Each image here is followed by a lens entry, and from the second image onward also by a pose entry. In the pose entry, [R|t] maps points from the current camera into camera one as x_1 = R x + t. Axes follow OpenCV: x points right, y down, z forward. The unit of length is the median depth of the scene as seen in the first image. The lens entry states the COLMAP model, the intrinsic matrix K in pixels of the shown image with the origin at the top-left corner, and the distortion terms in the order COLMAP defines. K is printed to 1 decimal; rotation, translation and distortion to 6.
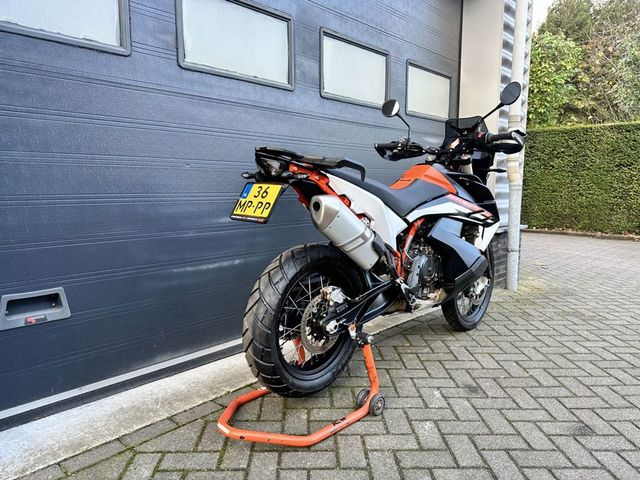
lens RADIAL K [[451.3, 0, 325.1], [0, 451.3, 241.9], [0, 0, 1]] dist [0.010772, -0.021141]
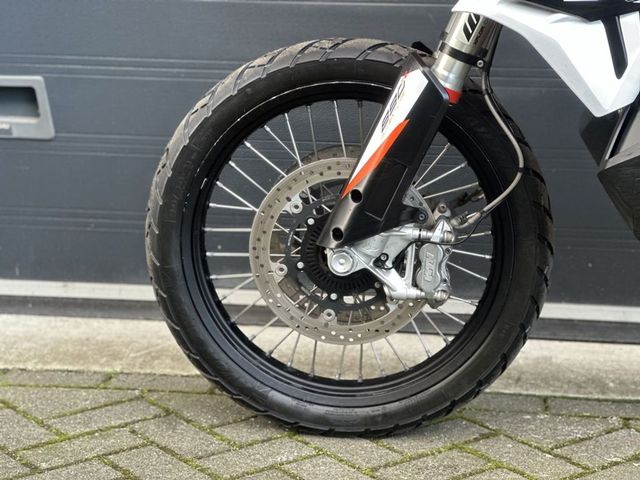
lens RADIAL K [[1443.1, 0, 321.0], [0, 1443.1, 239.3], [0, 0, 1]] dist [0.196421, 0.000000]
pose [[0.586441, 0.174695, -0.790929, 0.795815], [-0.114246, 0.984543, 0.132751, 0.021679], [0.801895, 0.012509, 0.597335, 0.224950]]
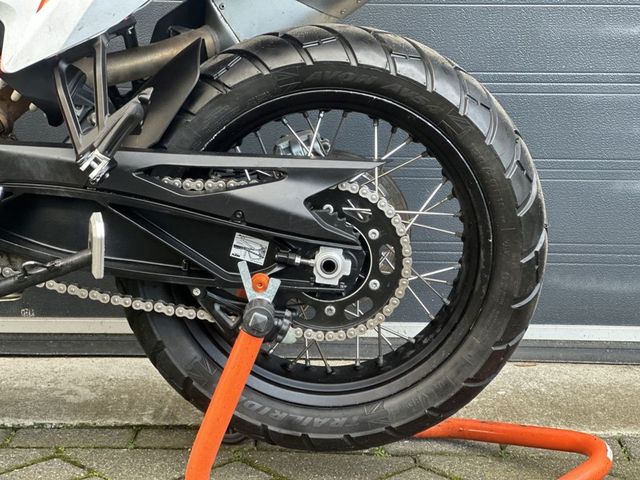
lens RADIAL K [[1443.1, 0, 324.5], [0, 1443.1, 236.8], [0, 0, 1]] dist [0.196421, 0.000000]
pose [[0.682841, 0.168748, -0.710811, 1.090406], [-0.102359, 0.985459, 0.135618, -0.054548], [0.723360, -0.019847, 0.690185, 0.709745]]
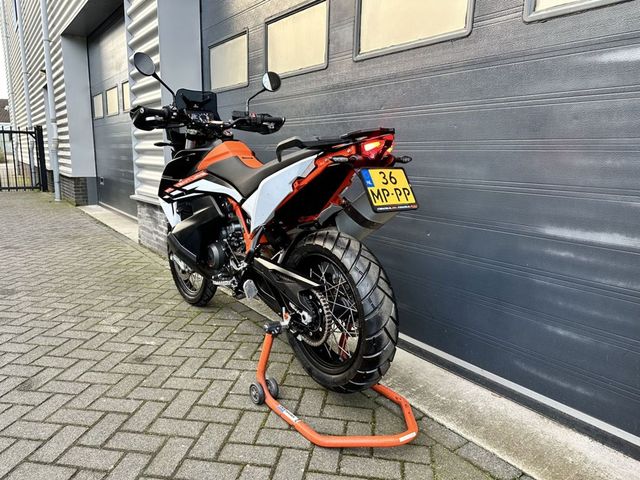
lens RADIAL K [[451.3, 0, 317.4], [0, 451.3, 242.2], [0, 0, 1]] dist [0.010772, -0.021141]
pose [[-0.177818, 0.182963, -0.966905, 1.174477], [-0.145350, 0.966903, 0.209693, -0.206542], [0.973270, 0.177827, -0.145339, 1.452697]]
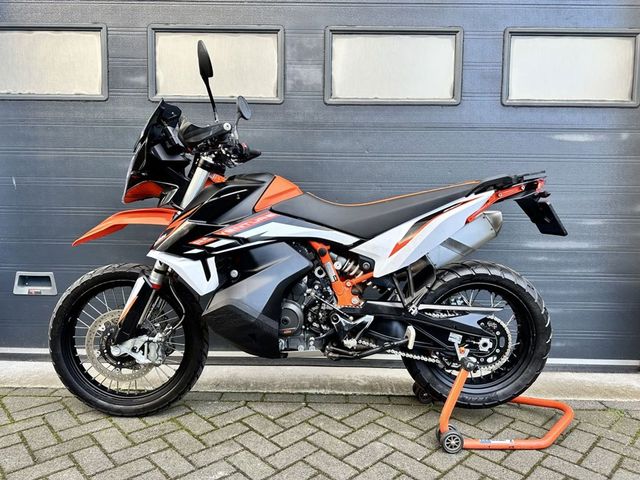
lens RADIAL K [[451.3, 0, 318.5], [0, 451.3, 239.7], [0, 0, 1]] dist [0.010772, -0.021141]
pose [[0.670896, 0.060282, -0.739097, 0.840310], [-0.108171, 0.993985, -0.017118, -0.055590], [0.733620, 0.091434, 0.673381, 0.548724]]
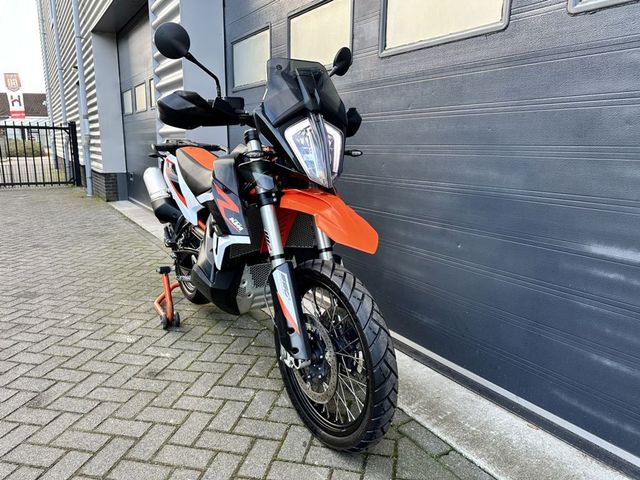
lens RADIAL K [[451.3, 0, 322.7], [0, 451.3, 238.0], [0, 0, 1]] dist [0.010772, -0.021141]
pose [[-0.233836, 0.193044, -0.952919, 1.100684], [-0.136655, 0.963837, 0.228789, -0.237710], [0.962625, 0.183720, -0.198999, 1.456951]]
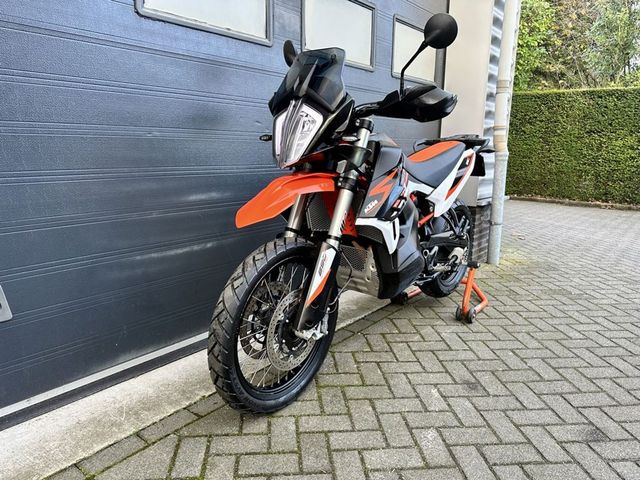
lens RADIAL K [[451.3, 0, 320.3], [0, 451.3, 237.1], [0, 0, 1]] dist [0.010772, -0.021141]
pose [[0.997739, 0.000016, 0.067209, -0.042858], [-0.005120, 0.997113, 0.075764, -0.043455], [-0.067014, -0.075937, 0.994858, 0.121392]]
